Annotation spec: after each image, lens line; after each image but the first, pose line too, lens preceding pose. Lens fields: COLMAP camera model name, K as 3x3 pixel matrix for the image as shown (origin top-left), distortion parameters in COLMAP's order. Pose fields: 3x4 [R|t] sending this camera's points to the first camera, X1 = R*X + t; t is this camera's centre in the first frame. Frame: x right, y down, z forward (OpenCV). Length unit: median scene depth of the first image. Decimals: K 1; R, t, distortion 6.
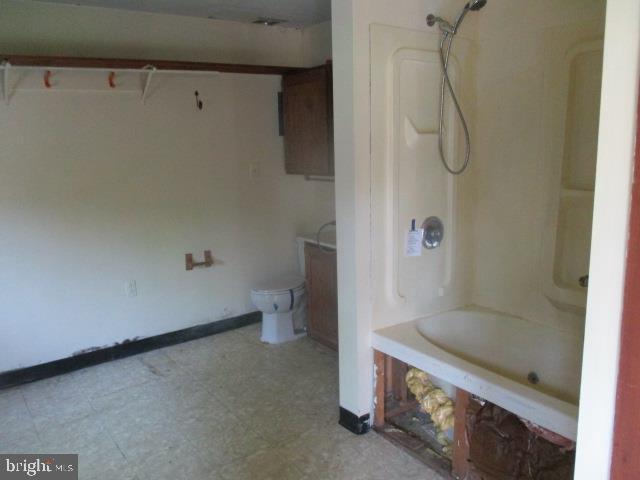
lens RADIAL K [[540.0, 0, 319.8], [0, 540.0, 238.6], [0, 0, 1]] dist [-0.008783, 0.000277]
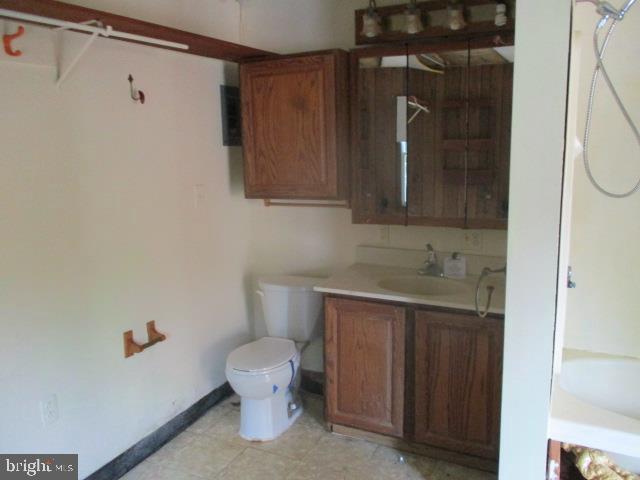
lens RADIAL K [[540.0, 0, 319.7], [0, 540.0, 241.7], [0, 0, 1]] dist [-0.008783, 0.000277]
pose [[0.878574, -0.078028, 0.471190, -0.335117], [0.084548, 0.996392, 0.007353, -0.062282], [-0.470064, 0.033378, 0.882001, 0.336039]]
